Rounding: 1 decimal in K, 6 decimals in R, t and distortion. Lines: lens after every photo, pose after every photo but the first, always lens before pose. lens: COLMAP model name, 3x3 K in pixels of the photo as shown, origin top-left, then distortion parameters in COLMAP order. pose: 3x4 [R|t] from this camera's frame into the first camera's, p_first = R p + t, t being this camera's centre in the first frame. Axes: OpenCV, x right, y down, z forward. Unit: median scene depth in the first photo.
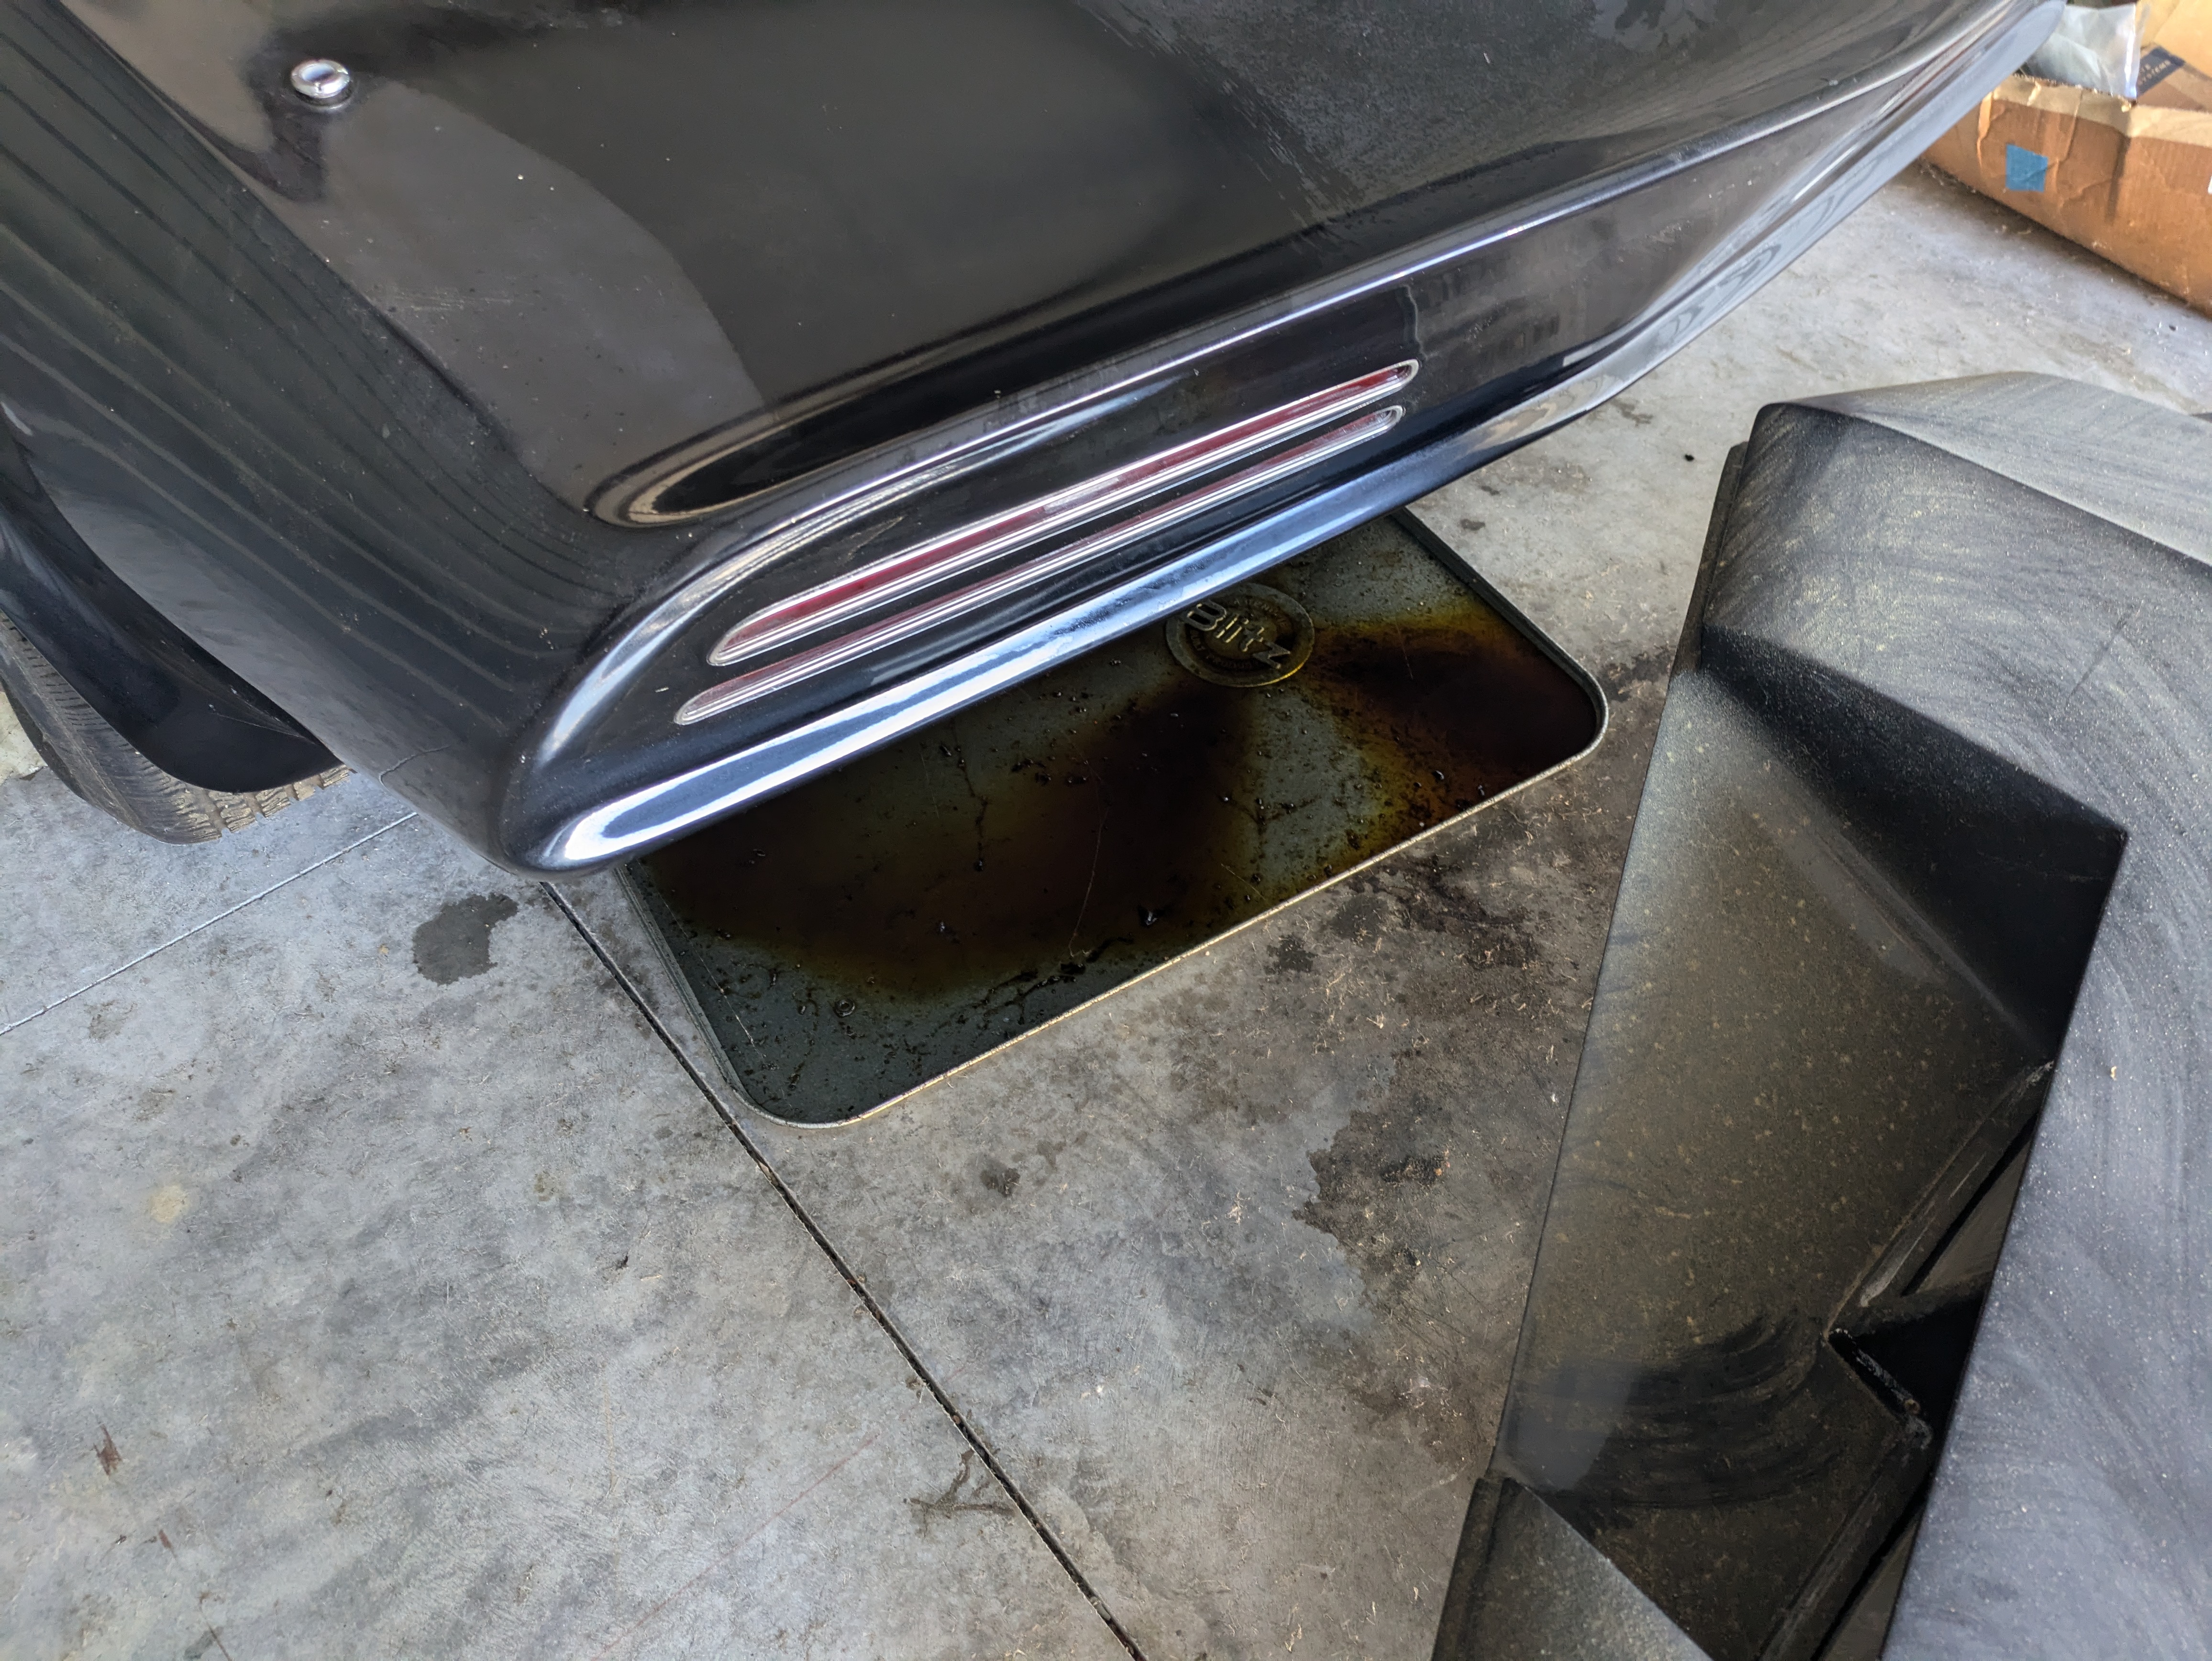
lens RADIAL K [[1627.8, 0, 1088.5], [0, 1627.8, 831.1], [0, 0, 1]] dist [0.072293, -0.078784]
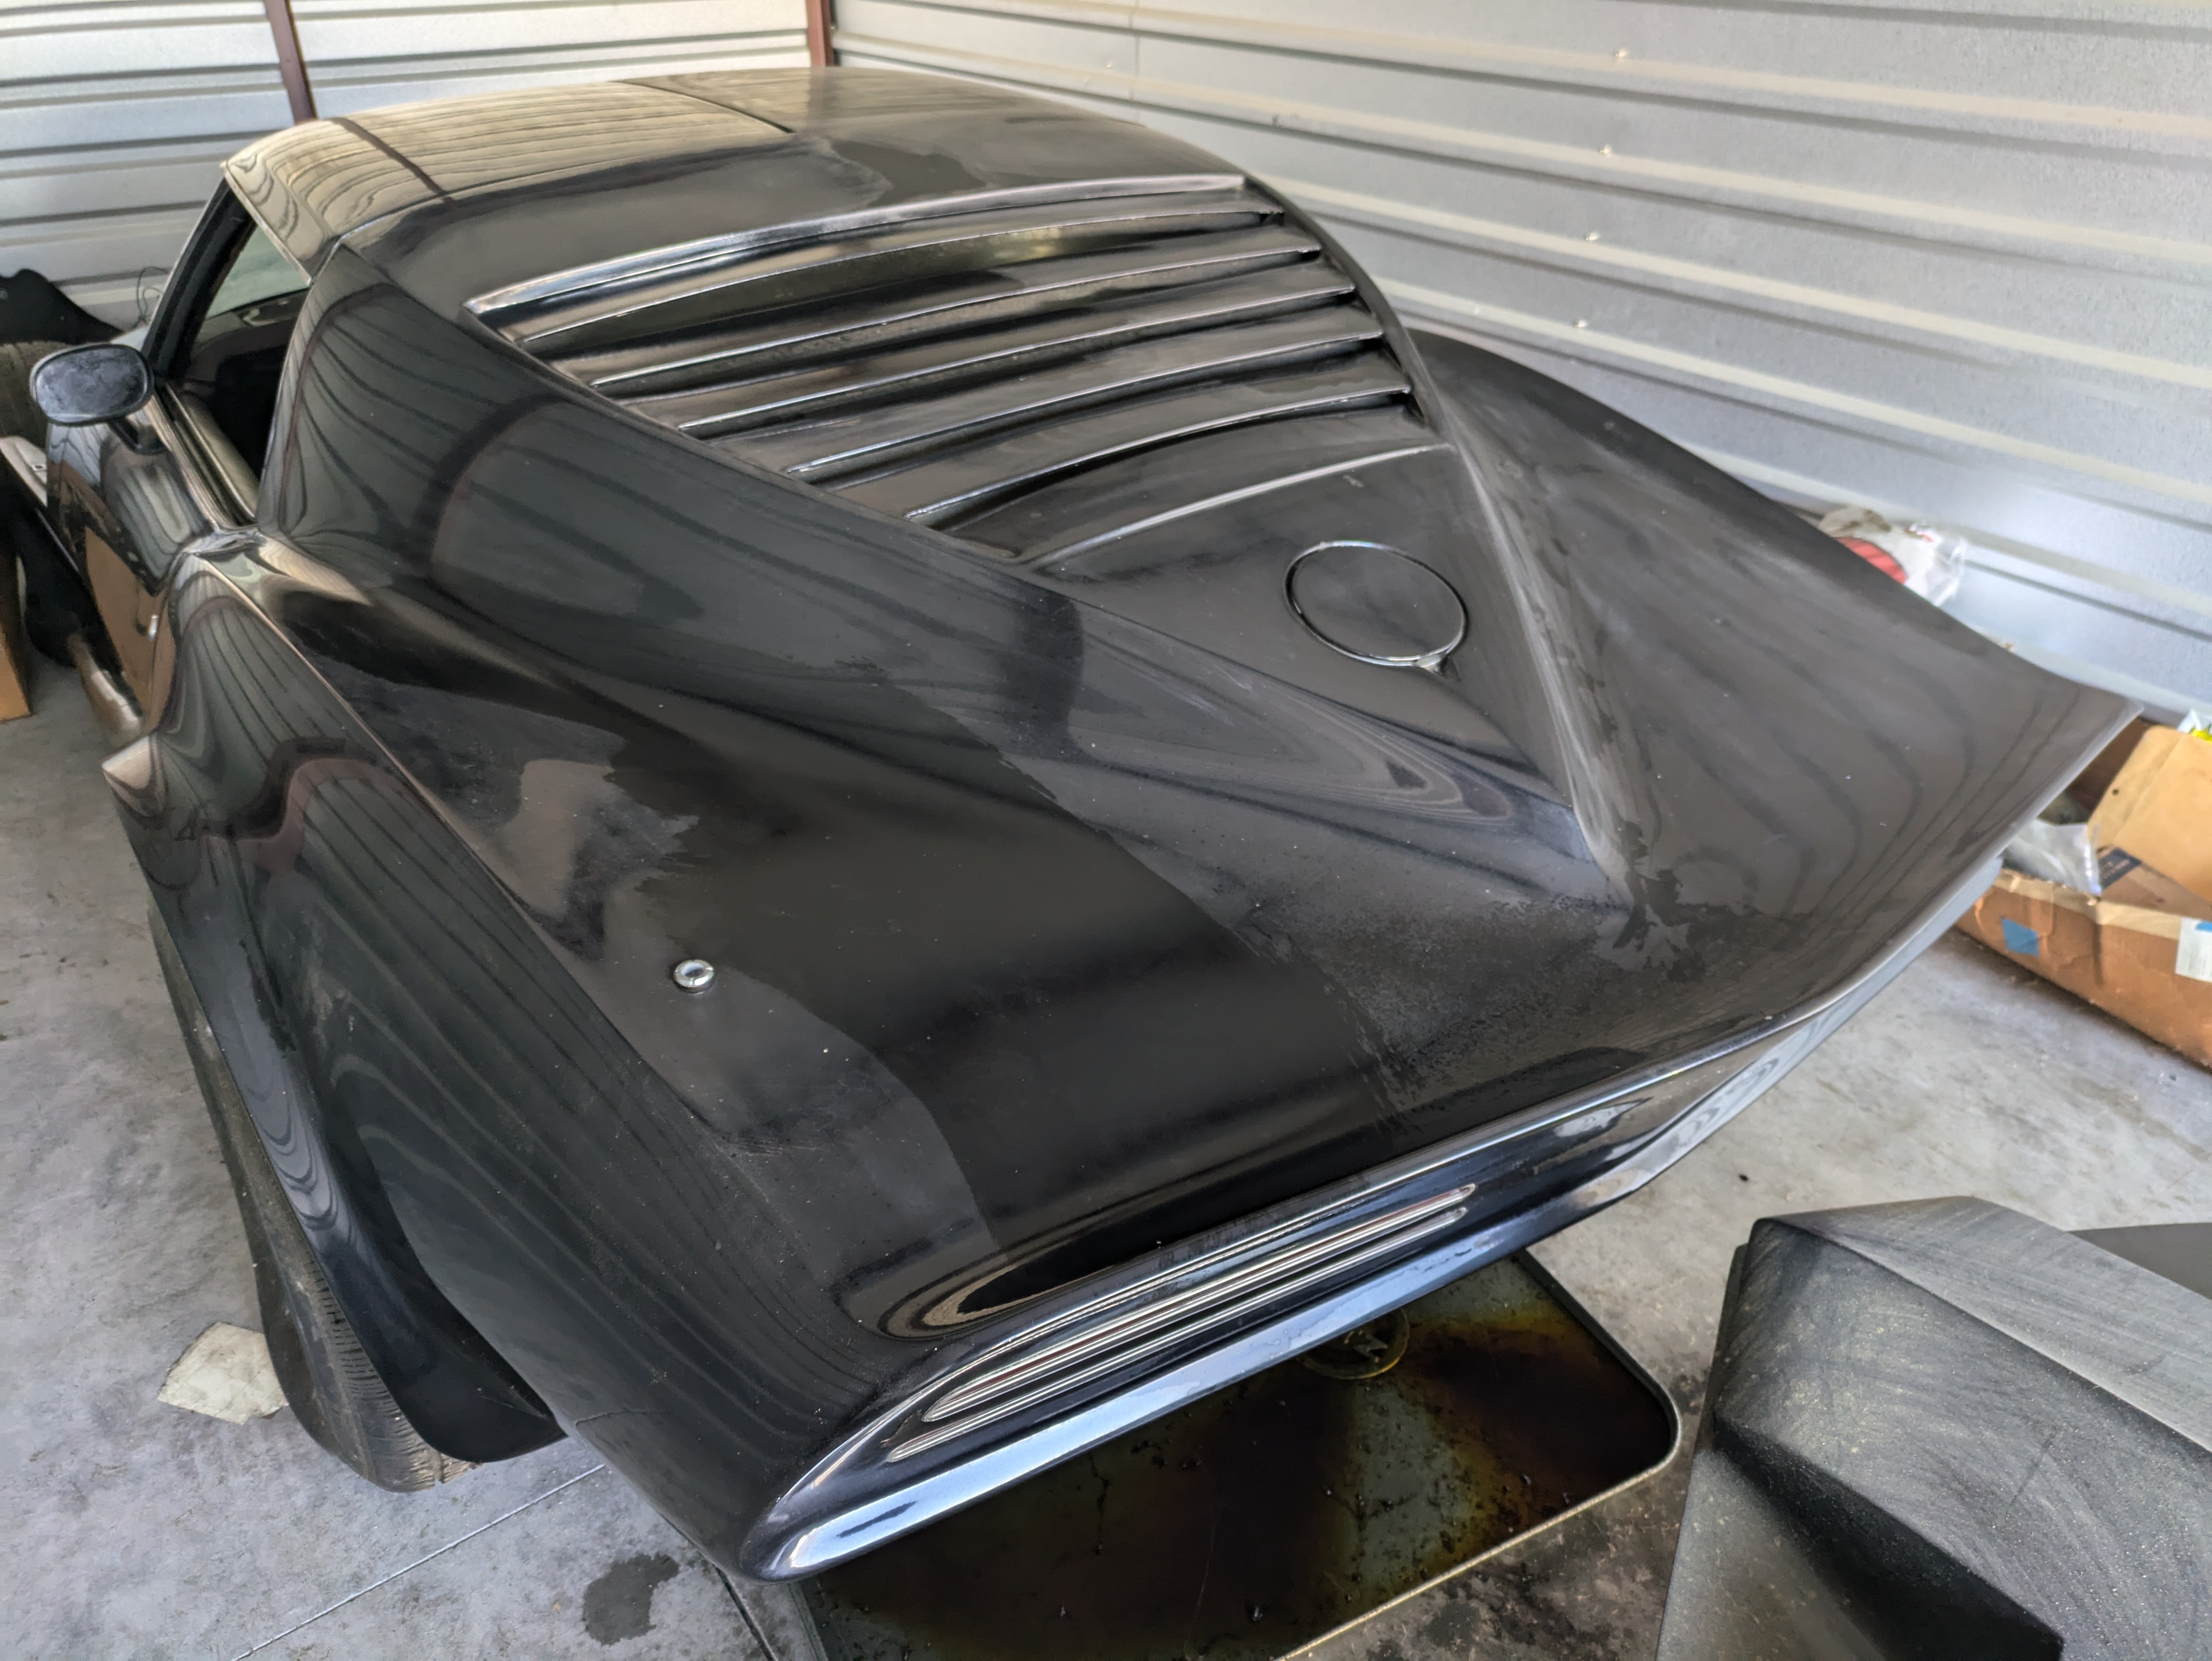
lens RADIAL K [[1641.6, 0, 1117.9], [0, 1641.6, 839.7], [0, 0, 1]] dist [0.038329, -0.024800]
pose [[0.998055, 0.034093, -0.052198, -0.014424], [-0.049771, 0.939926, -0.337731, -0.055338], [0.037548, 0.339672, 0.939794, -0.207463]]
